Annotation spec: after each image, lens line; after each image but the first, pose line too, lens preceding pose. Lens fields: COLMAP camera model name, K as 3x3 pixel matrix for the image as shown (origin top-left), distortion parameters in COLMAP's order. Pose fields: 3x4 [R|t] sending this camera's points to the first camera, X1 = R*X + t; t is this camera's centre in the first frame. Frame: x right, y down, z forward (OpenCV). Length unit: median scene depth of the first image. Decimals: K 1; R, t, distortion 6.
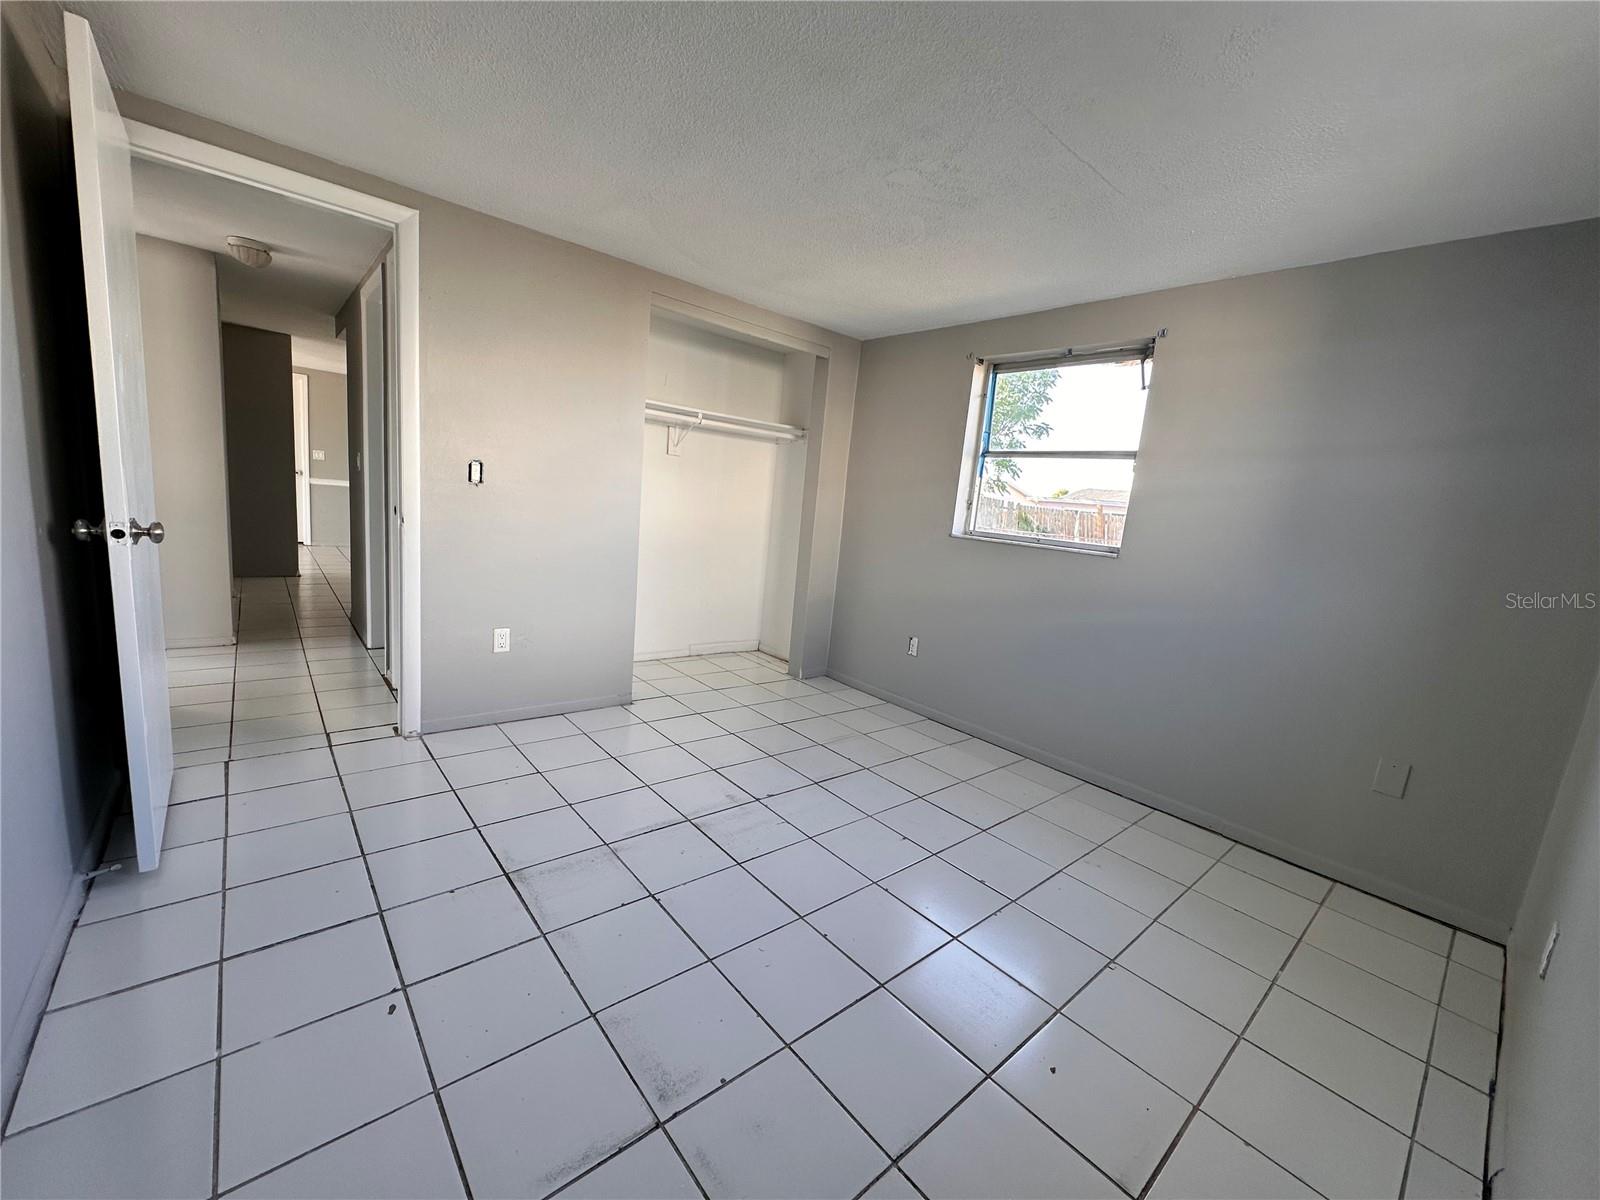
lens RADIAL K [[645.8, 0, 784.8], [0, 645.8, 601.9], [0, 0, 1]] dist [0.019360, 0.000019]
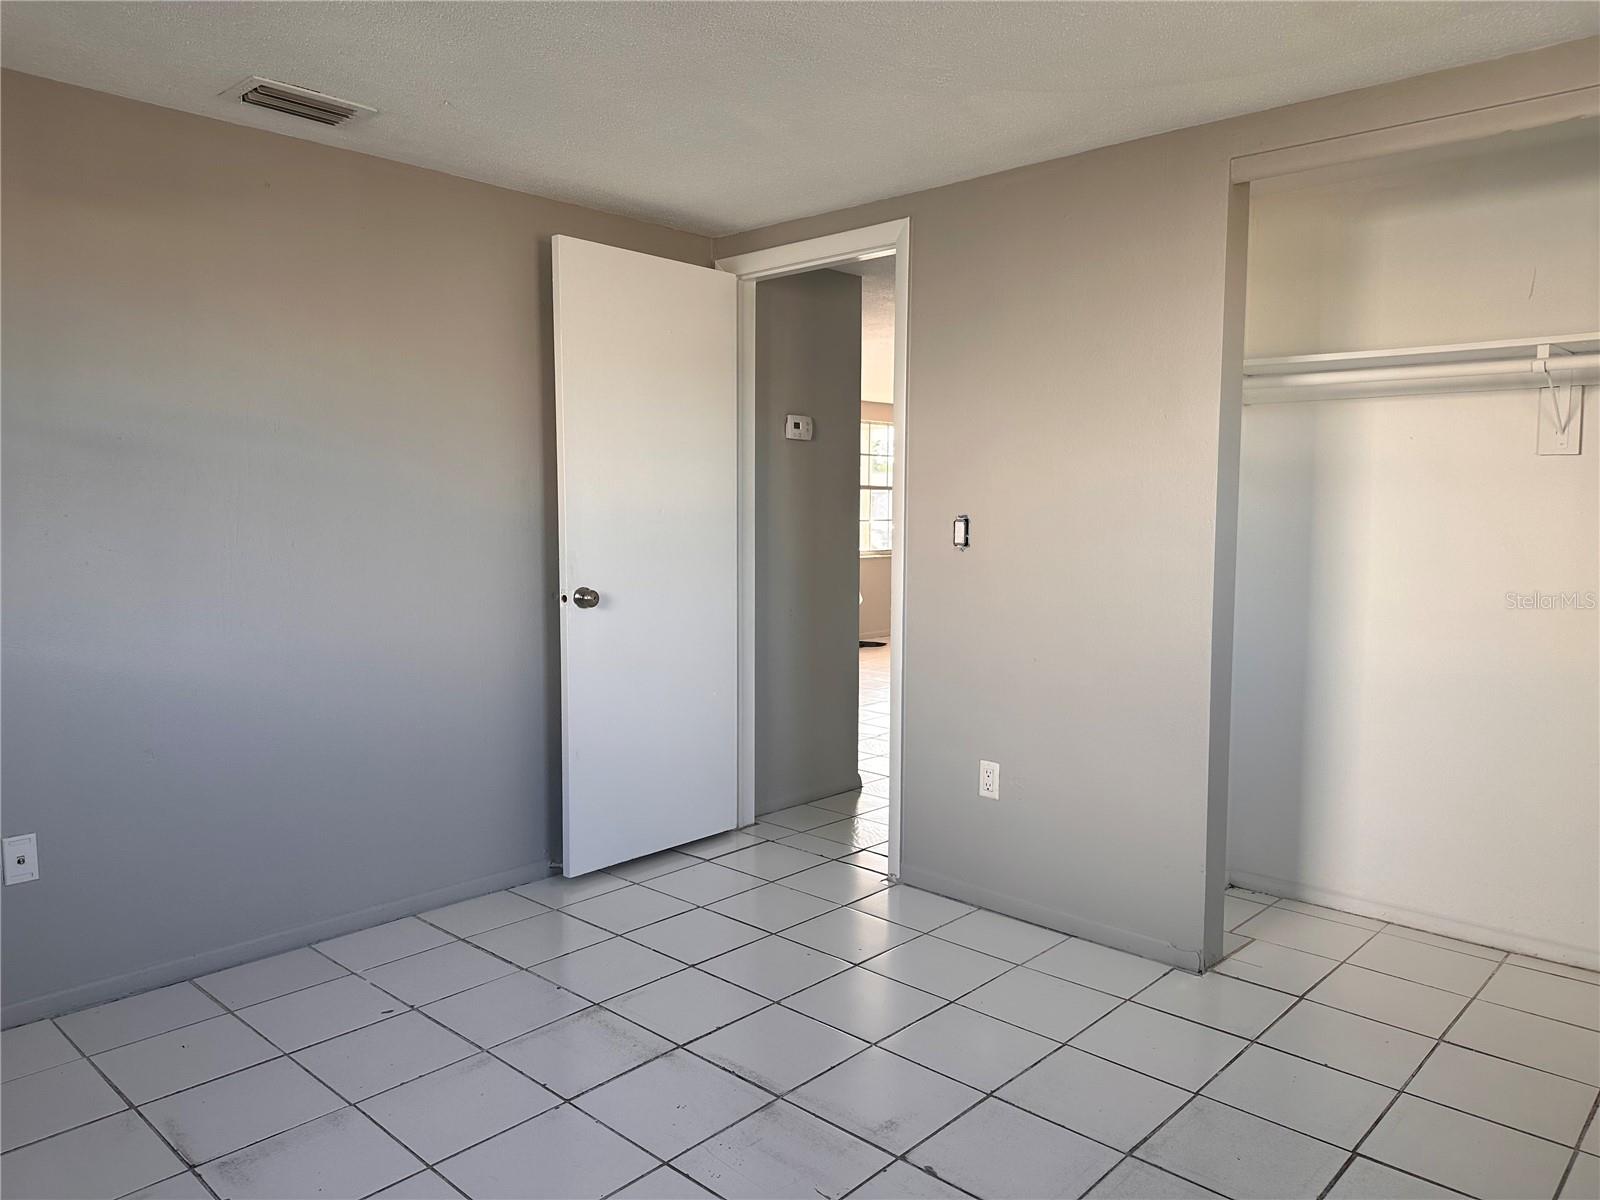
lens RADIAL K [[1120.7, 0, 805.7], [0, 1120.7, 606.6], [0, 0, 1]] dist [0.118135, -0.166825]
pose [[0.122804, -0.002878, -0.992427, 0.722997], [-0.154500, 0.987748, -0.021983, -0.064575], [0.980331, 0.156030, 0.120854, 0.692654]]
